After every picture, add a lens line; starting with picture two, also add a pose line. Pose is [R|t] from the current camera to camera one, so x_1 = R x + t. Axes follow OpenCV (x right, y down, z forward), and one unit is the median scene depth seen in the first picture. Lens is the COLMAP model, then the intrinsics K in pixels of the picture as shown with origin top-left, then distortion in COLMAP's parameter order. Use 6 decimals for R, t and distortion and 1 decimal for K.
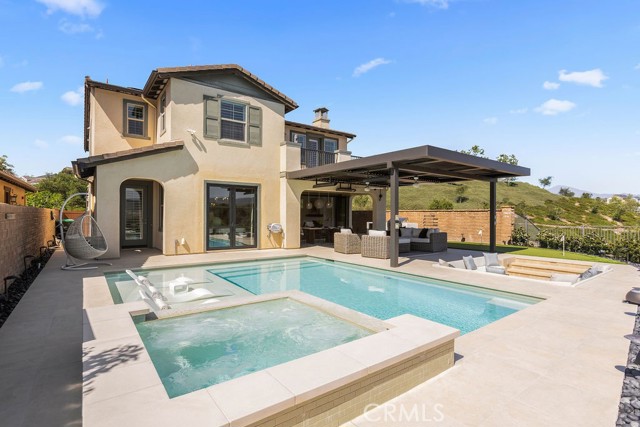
lens RADIAL K [[312.9, 0, 311.4], [0, 312.9, 212.5], [0, 0, 1]] dist [-0.013177, 0.000769]
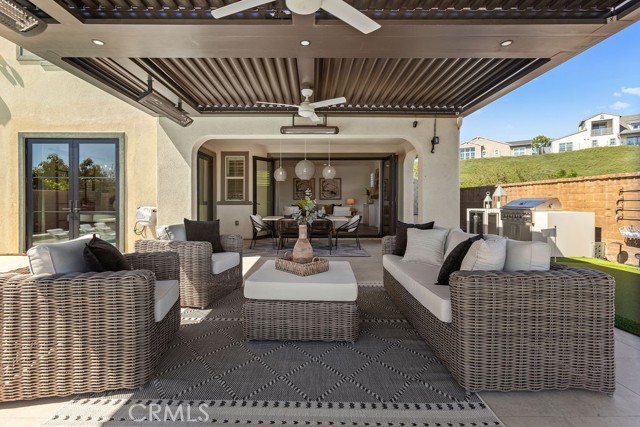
lens RADIAL K [[297.2, 0, 318.9], [0, 297.2, 204.9], [0, 0, 1]] dist [0.001655, 0.000218]
pose [[0.806439, 0.002721, -0.591310, 0.454137], [0.005041, 0.999921, 0.011476, 0.030174], [0.591295, -0.012235, 0.806362, 0.873244]]
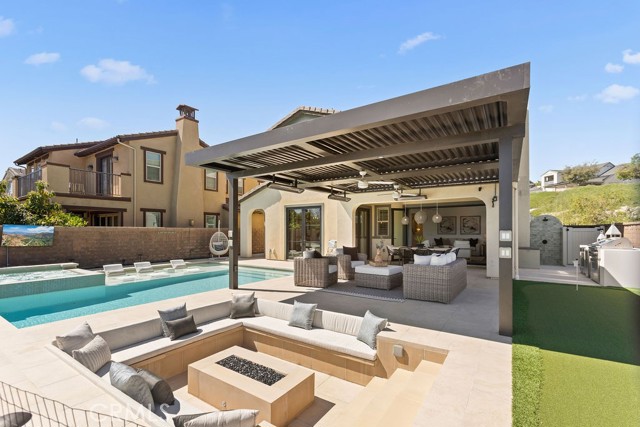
lens RADIAL K [[297.6, 0, 317.6], [0, 297.6, 231.0], [0, 0, 1]] dist [0.007527, 0.000736]
pose [[0.326586, -0.007526, -0.945137, 0.894895], [0.004534, 0.999969, -0.006396, 0.012557], [0.945156, -0.002197, 0.326611, 0.716175]]
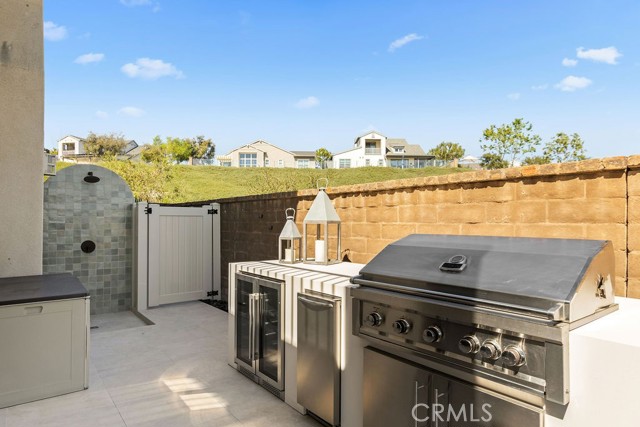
lens RADIAL K [[375.6, 0, 320.7], [0, 375.6, 220.0], [0, 0, 1]] dist [0.001208, 0.000269]
pose [[0.999828, 0.000469, 0.018564, 0.370722], [-0.000472, 1.000000, 0.000209, 0.016806], [-0.018564, -0.000217, 0.999828, 1.448097]]
